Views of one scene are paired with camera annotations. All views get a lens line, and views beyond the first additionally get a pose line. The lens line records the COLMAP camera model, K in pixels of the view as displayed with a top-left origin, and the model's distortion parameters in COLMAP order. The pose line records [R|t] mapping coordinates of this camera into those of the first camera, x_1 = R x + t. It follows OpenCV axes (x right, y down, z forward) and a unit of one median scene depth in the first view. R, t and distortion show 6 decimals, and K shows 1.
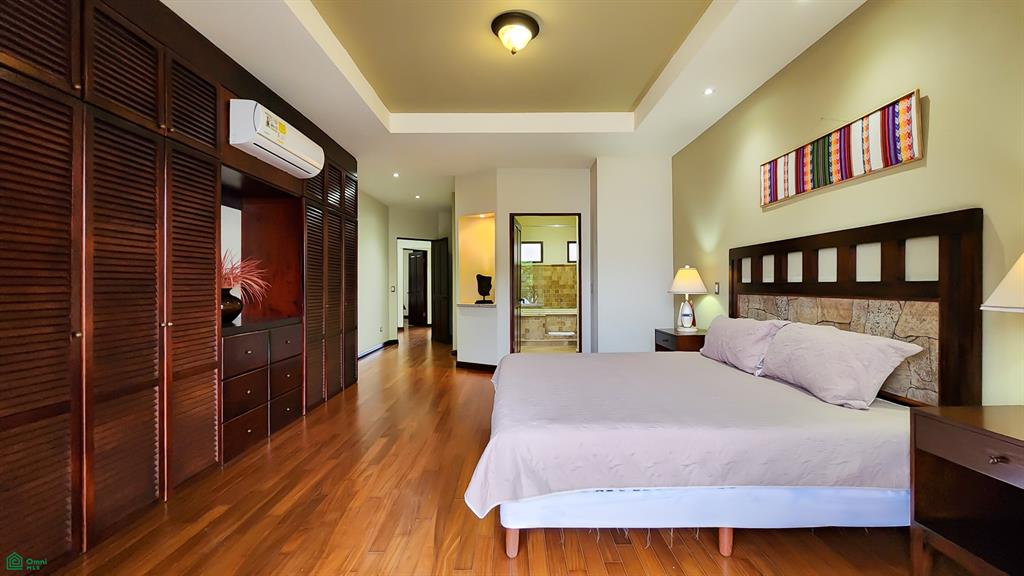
lens RADIAL K [[414.7, 0, 508.0], [0, 414.7, 286.0], [0, 0, 1]] dist [0.028873, -0.018971]
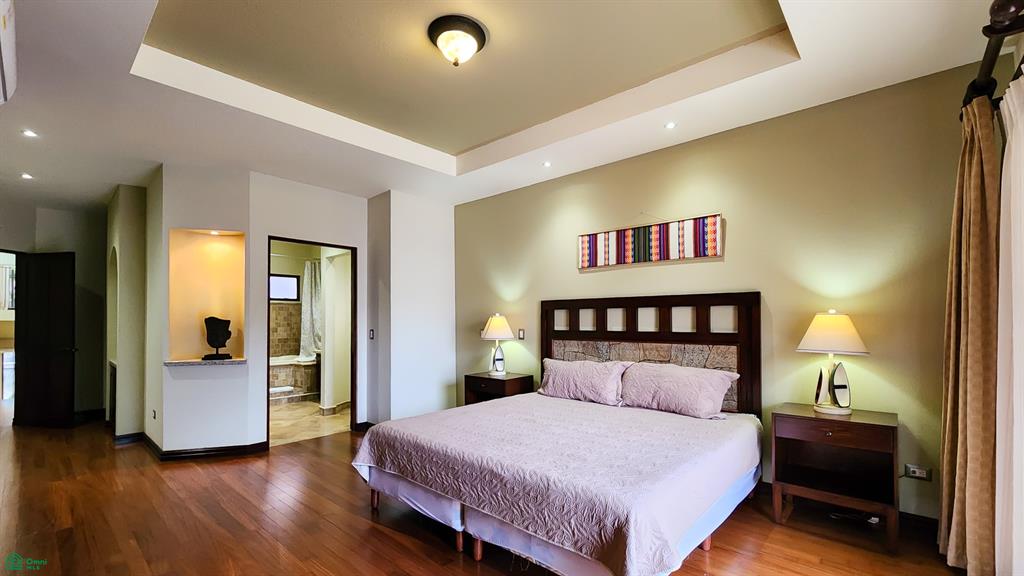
lens RADIAL K [[433.7, 0, 508.6], [0, 433.7, 318.1], [0, 0, 1]] dist [-0.003339, -0.000092]
pose [[0.678755, 0.008030, 0.734321, -0.563911], [0.001900, 0.999918, -0.012690, -0.034313], [-0.734363, 0.010009, 0.678683, 0.339406]]
